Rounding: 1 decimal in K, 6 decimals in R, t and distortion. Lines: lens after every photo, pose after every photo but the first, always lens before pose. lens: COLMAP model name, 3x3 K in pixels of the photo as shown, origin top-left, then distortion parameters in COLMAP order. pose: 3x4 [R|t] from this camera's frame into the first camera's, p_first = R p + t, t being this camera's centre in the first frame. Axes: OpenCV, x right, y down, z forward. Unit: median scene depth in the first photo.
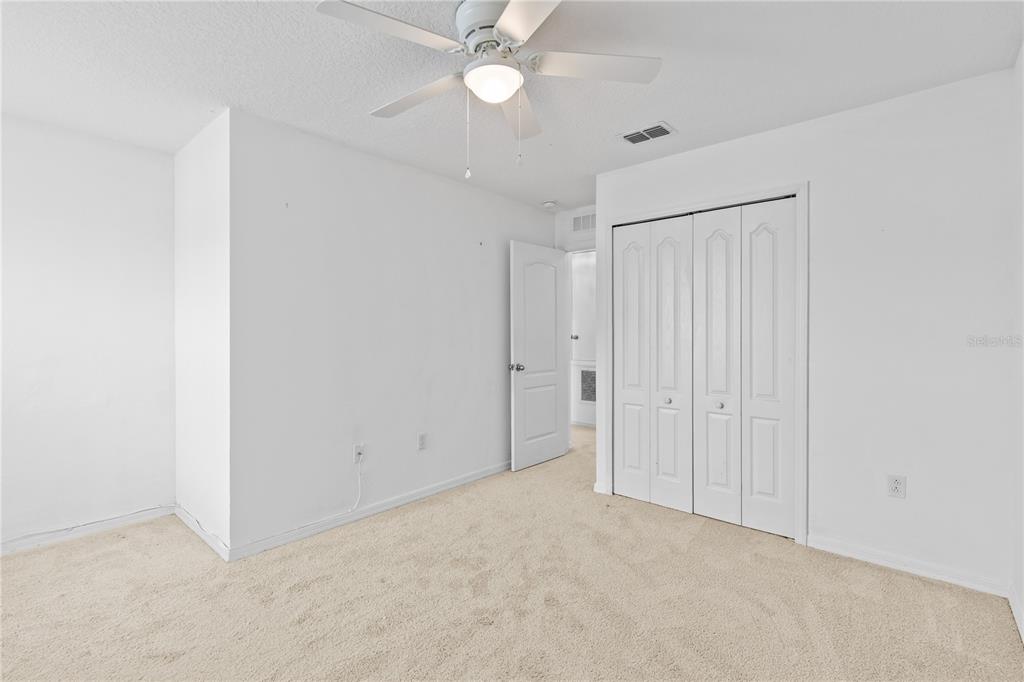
lens RADIAL K [[460.4, 0, 516.8], [0, 460.4, 341.1], [0, 0, 1]] dist [0.002787, 0.000690]
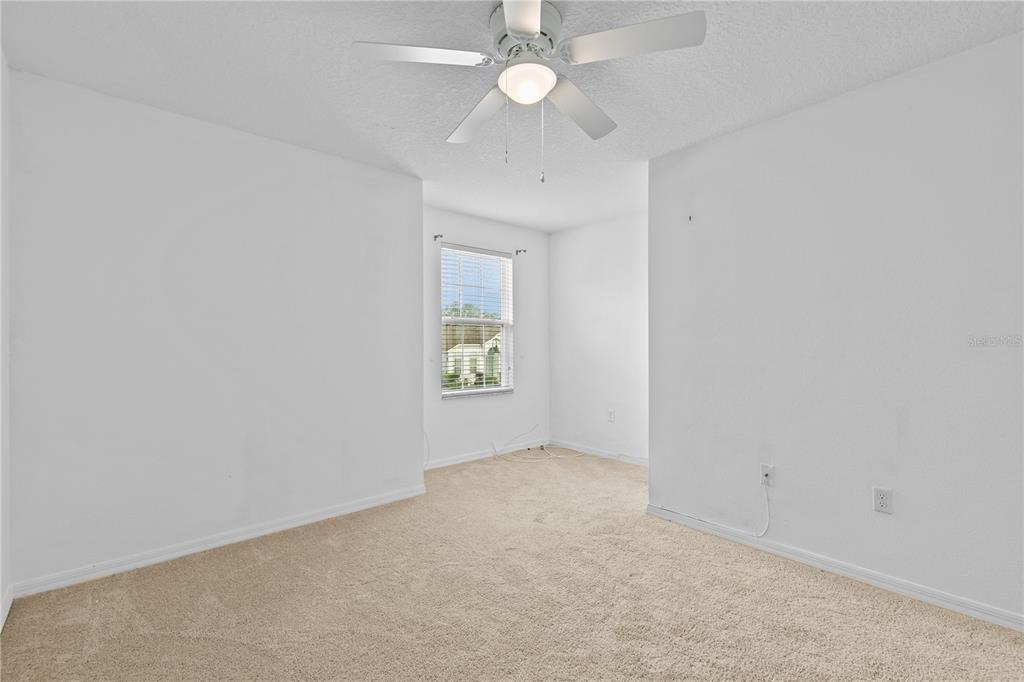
lens RADIAL K [[460.4, 0, 516.8], [0, 460.4, 341.1], [0, 0, 1]] dist [0.002787, 0.000690]
pose [[-0.106853, 0.001995, -0.994273, 0.697655], [-0.024889, 0.999679, 0.004681, 0.004546], [0.993963, 0.025246, -0.106769, 0.779784]]
